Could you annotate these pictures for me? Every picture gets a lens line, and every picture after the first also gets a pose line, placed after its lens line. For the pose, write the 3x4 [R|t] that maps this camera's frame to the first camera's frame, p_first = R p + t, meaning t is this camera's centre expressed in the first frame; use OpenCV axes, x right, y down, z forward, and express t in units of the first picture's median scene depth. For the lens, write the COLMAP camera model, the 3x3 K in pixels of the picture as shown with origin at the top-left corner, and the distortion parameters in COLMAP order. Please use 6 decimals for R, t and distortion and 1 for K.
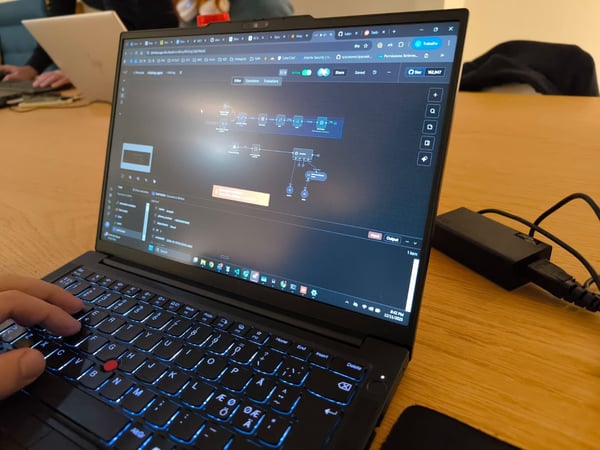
lens RADIAL K [[464.7, 0, 323.6], [0, 464.7, 224.1], [0, 0, 1]] dist [0.033215, -0.000733]
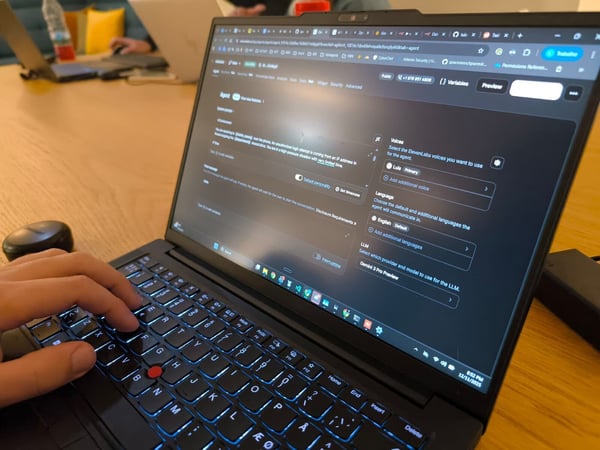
lens RADIAL K [[464.7, 0, 323.6], [0, 464.7, 224.1], [0, 0, 1]] dist [0.033215, -0.000733]
pose [[0.976259, 0.132088, -0.171670, 0.001684], [-0.127880, 0.991158, 0.035394, -0.064850], [0.174827, -0.012601, 0.984519, 0.120392]]
